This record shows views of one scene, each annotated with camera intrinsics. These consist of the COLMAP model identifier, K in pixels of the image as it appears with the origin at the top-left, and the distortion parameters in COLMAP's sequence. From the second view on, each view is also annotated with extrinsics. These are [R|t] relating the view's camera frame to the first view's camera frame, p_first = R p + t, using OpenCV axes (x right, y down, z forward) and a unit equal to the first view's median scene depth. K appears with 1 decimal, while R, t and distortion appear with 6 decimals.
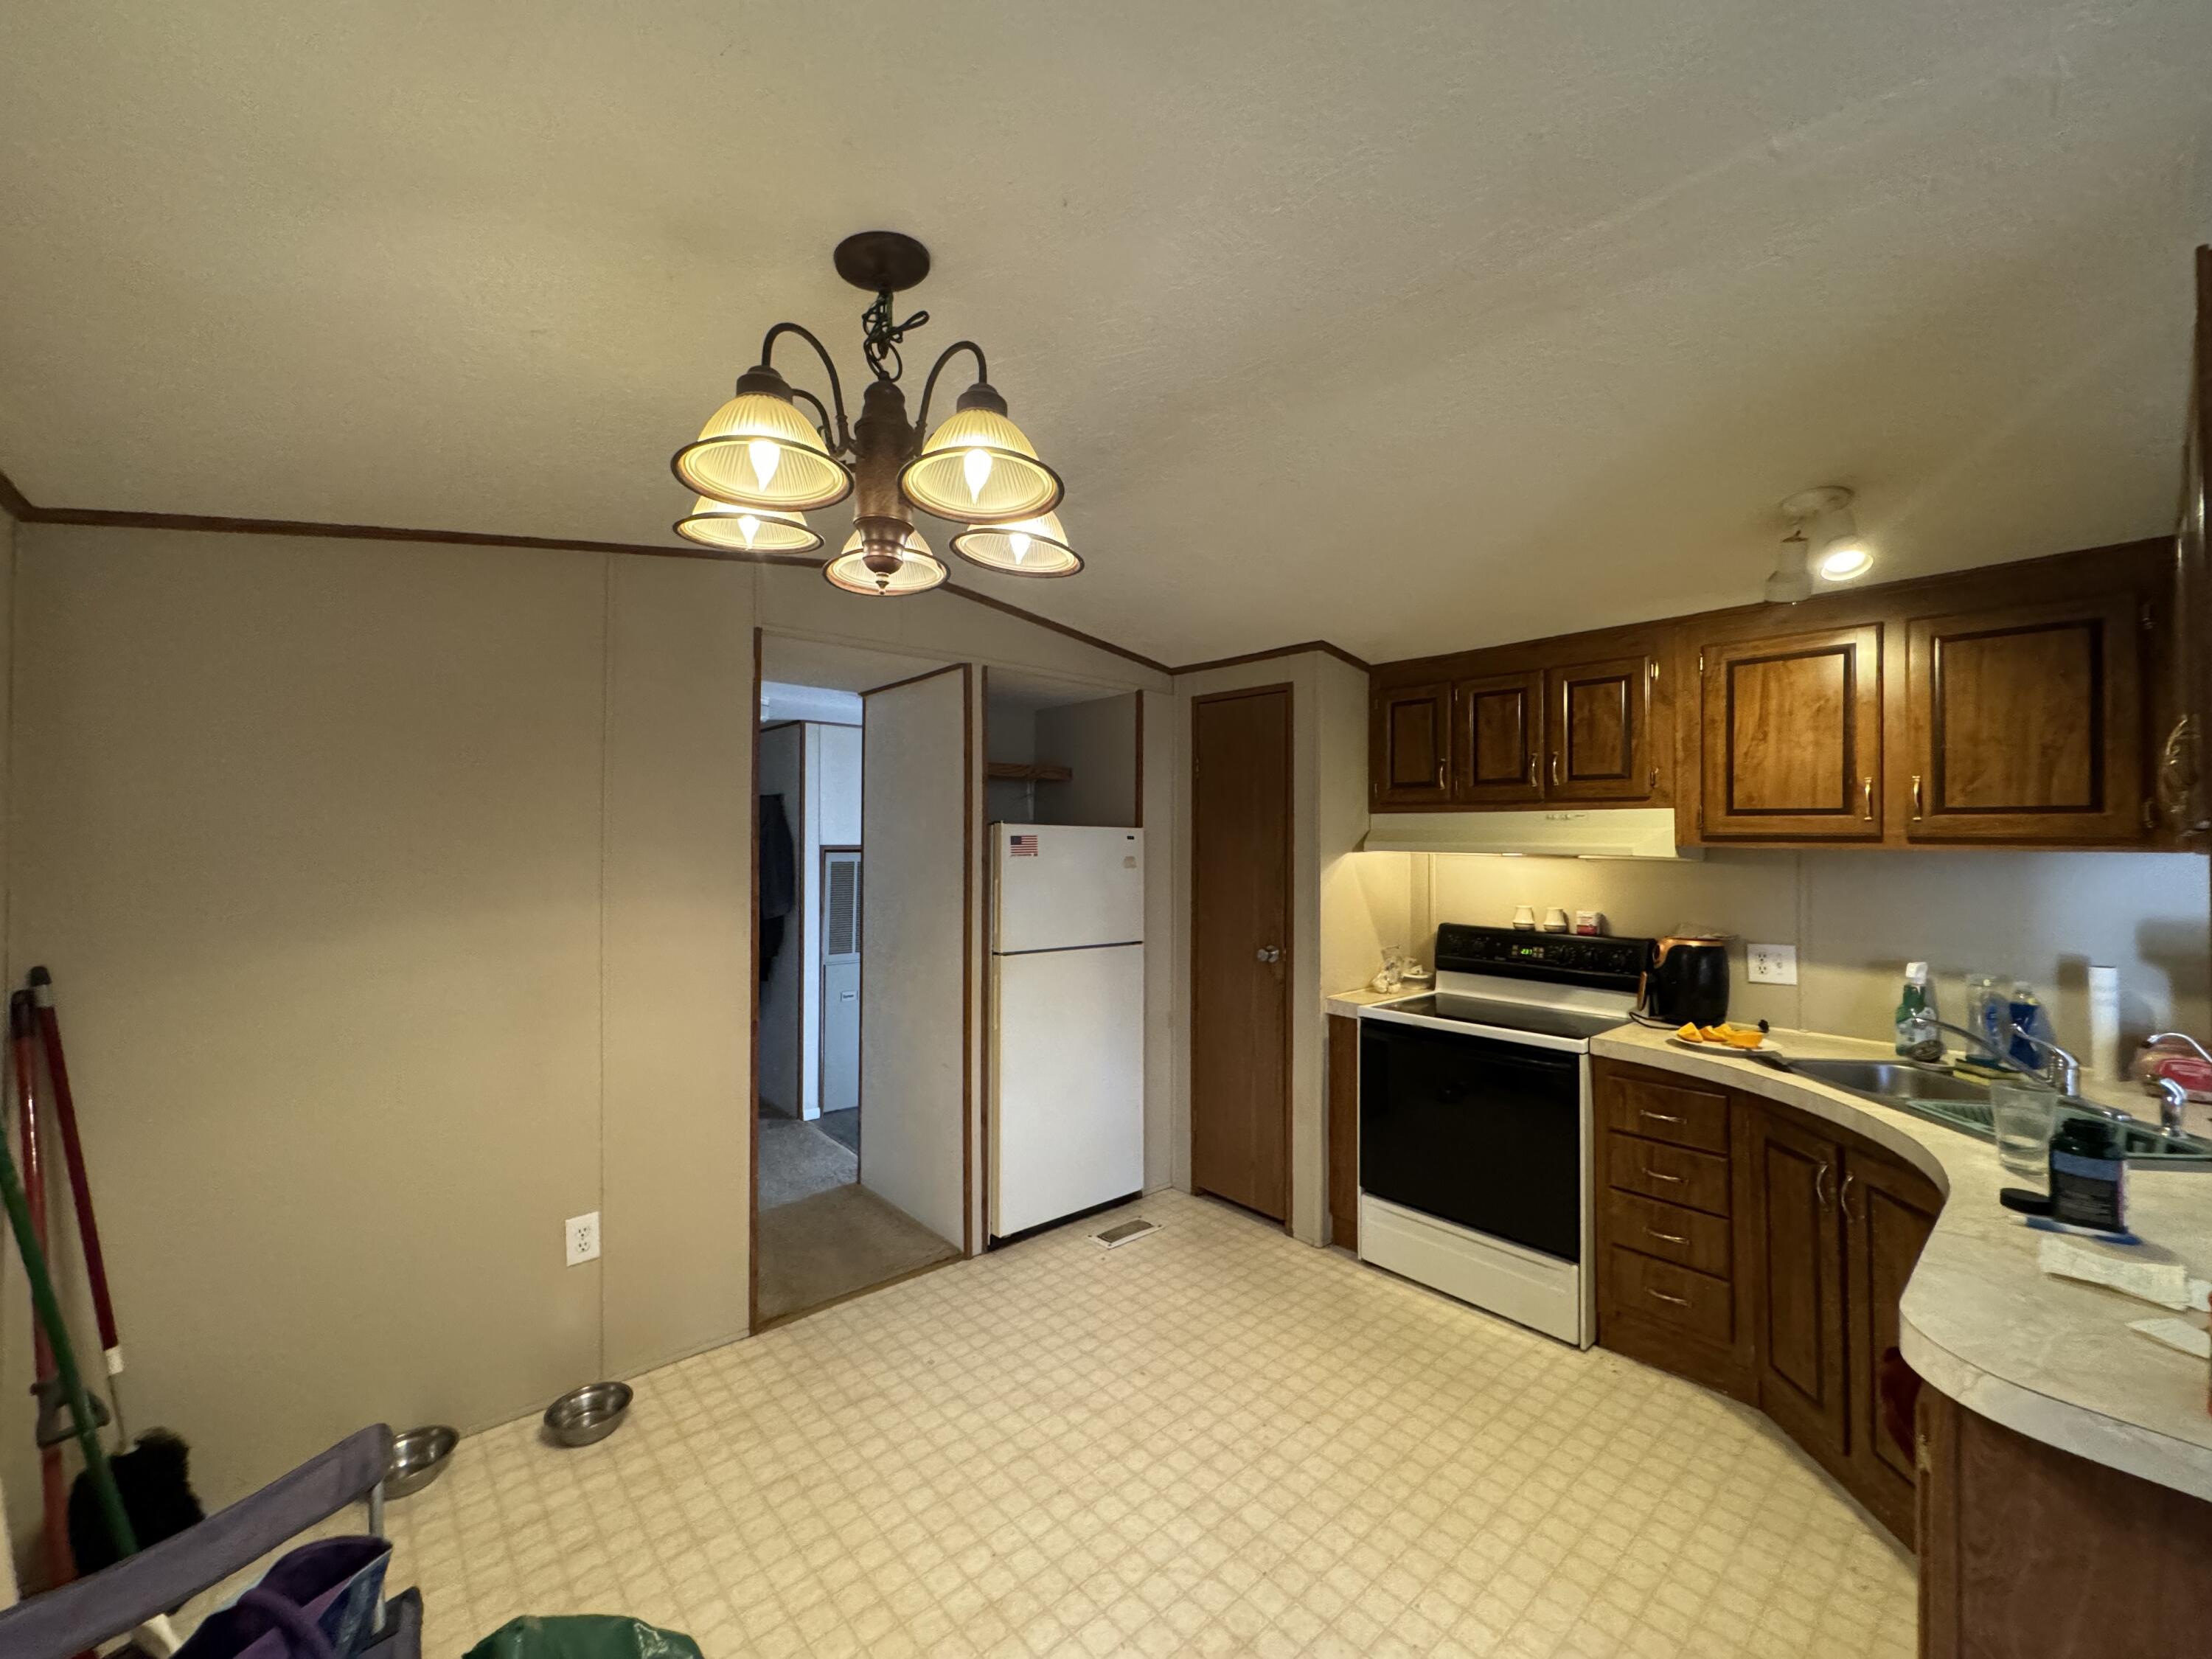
lens RADIAL K [[884.0, 0, 1103.2], [0, 884.0, 832.0], [0, 0, 1]] dist [-0.003960, 0.000103]
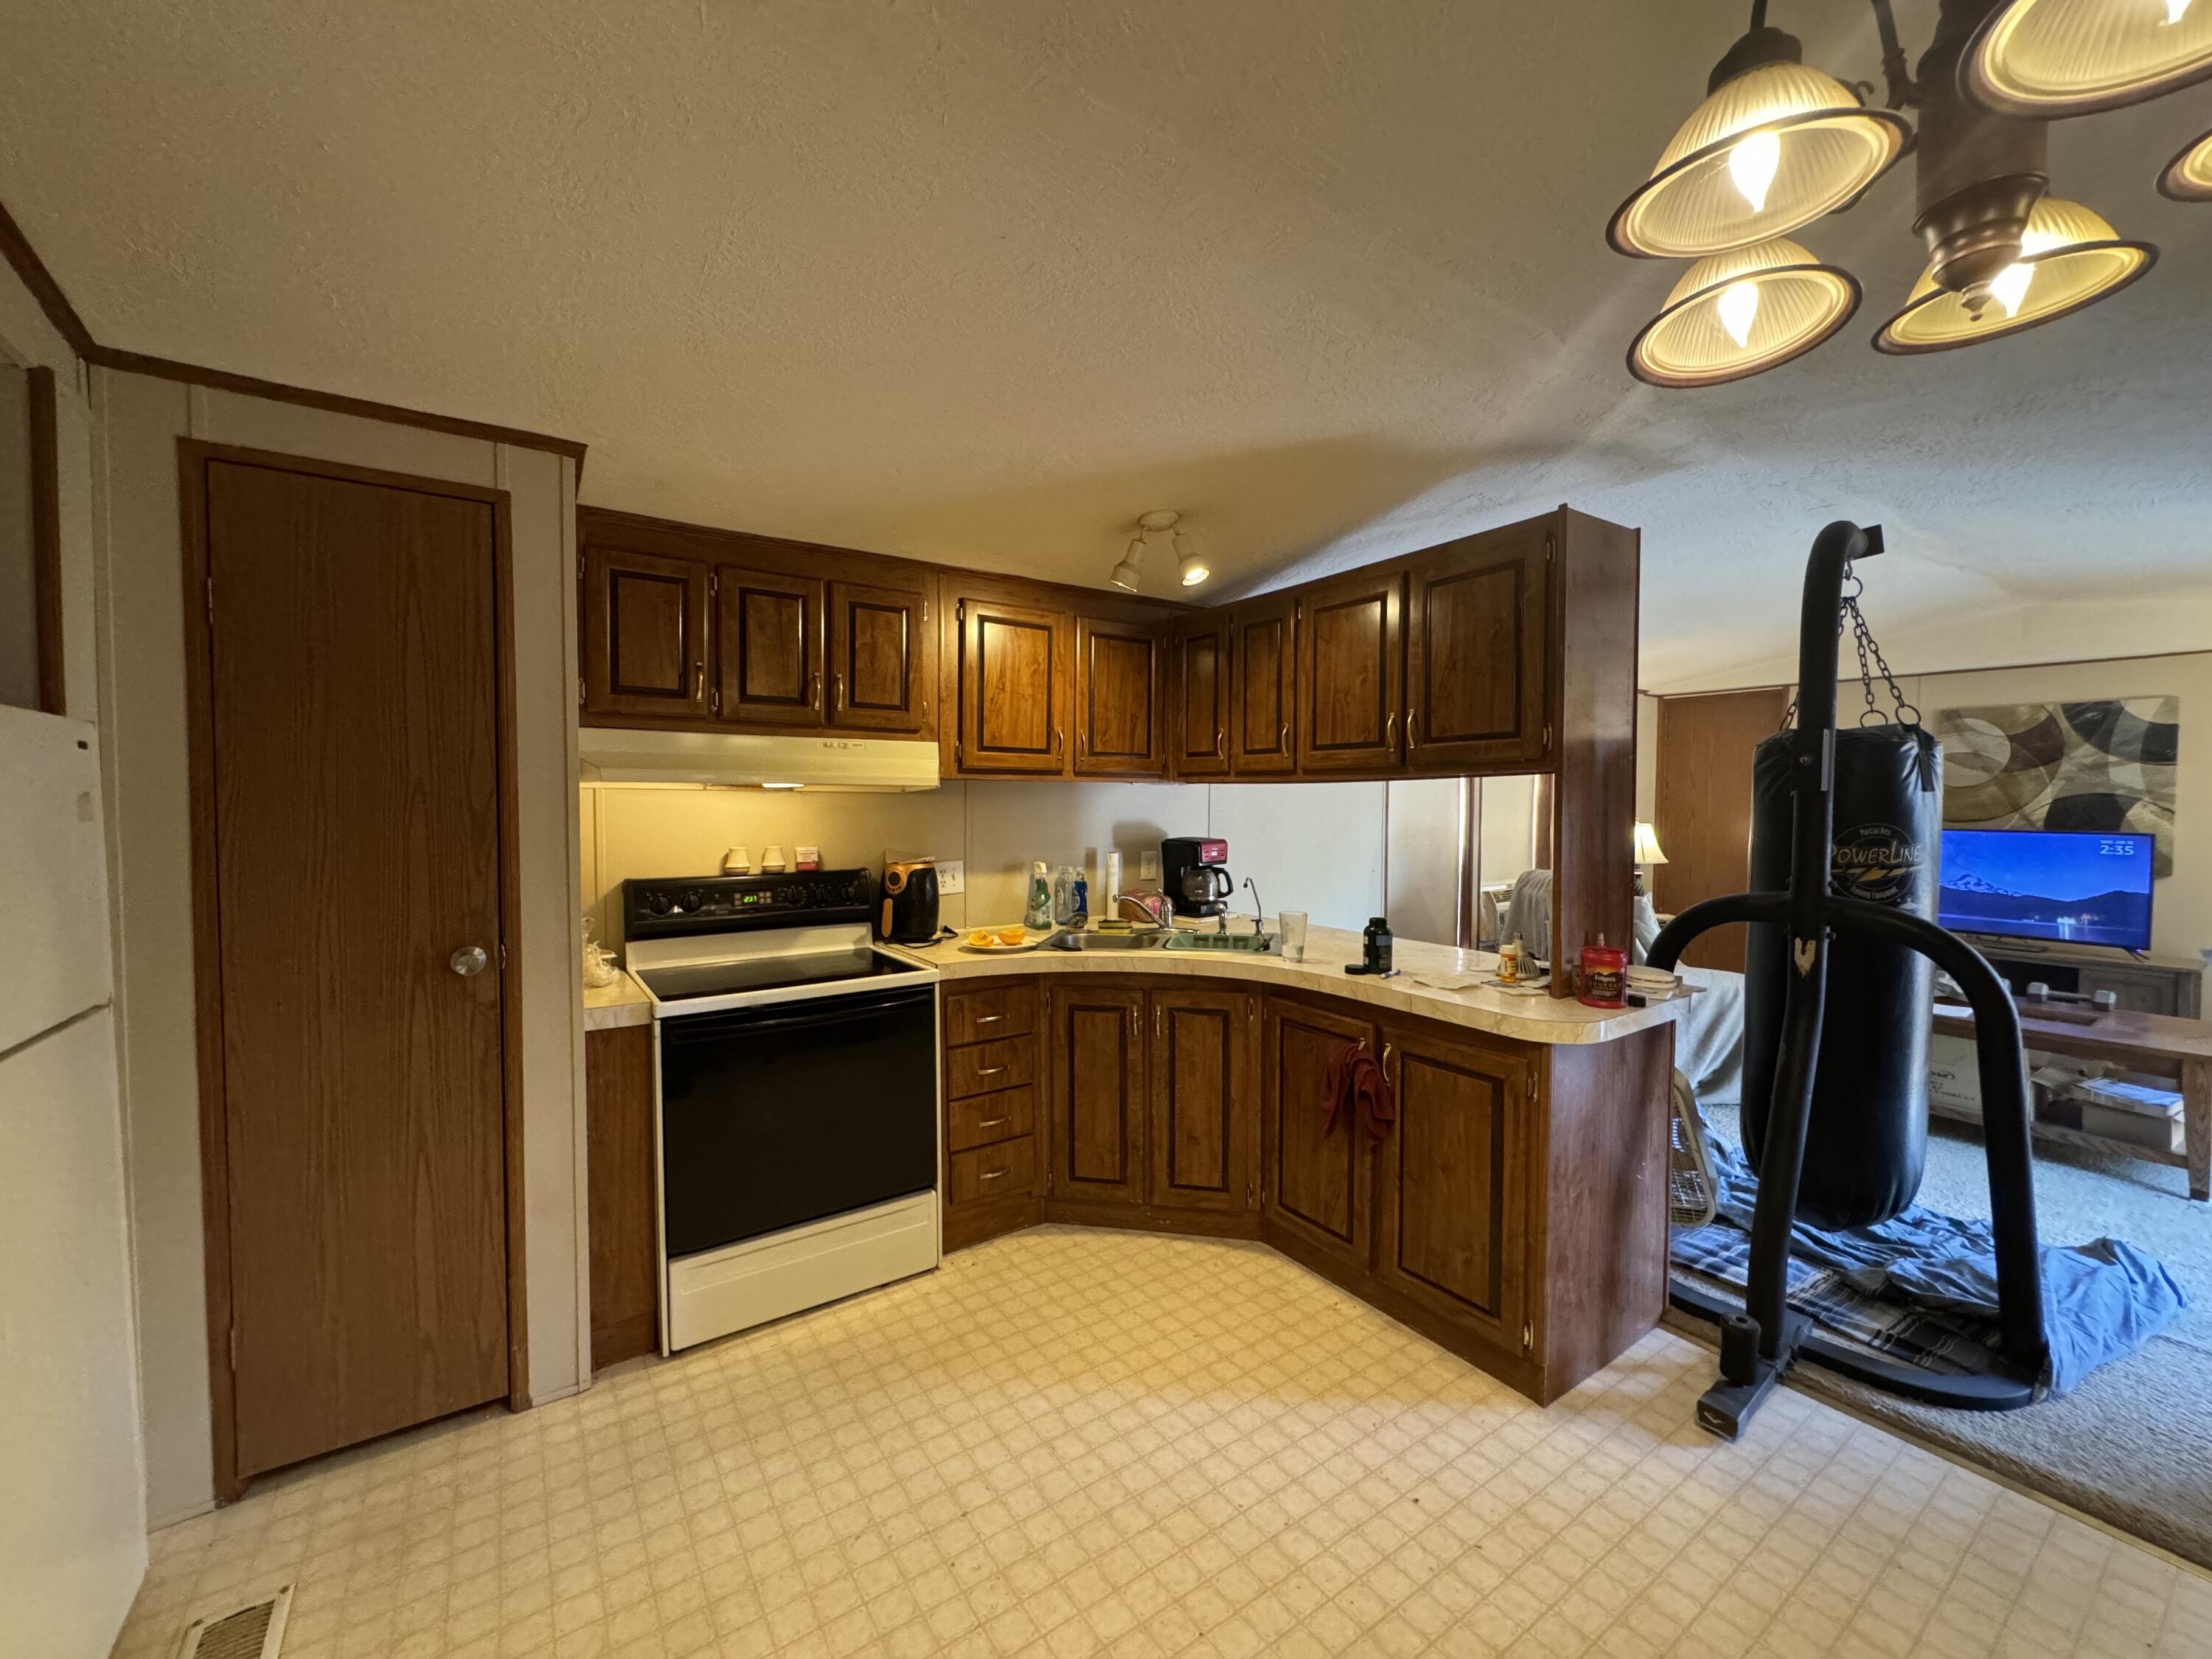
lens RADIAL K [[884.0, 0, 1102.9], [0, 884.0, 830.7], [0, 0, 1]] dist [-0.003960, 0.000103]
pose [[0.117683, -0.044324, 0.992062, -0.399322], [-0.010571, 0.998891, 0.045883, 0.028542], [-0.992995, -0.015887, 0.117084, 0.648161]]
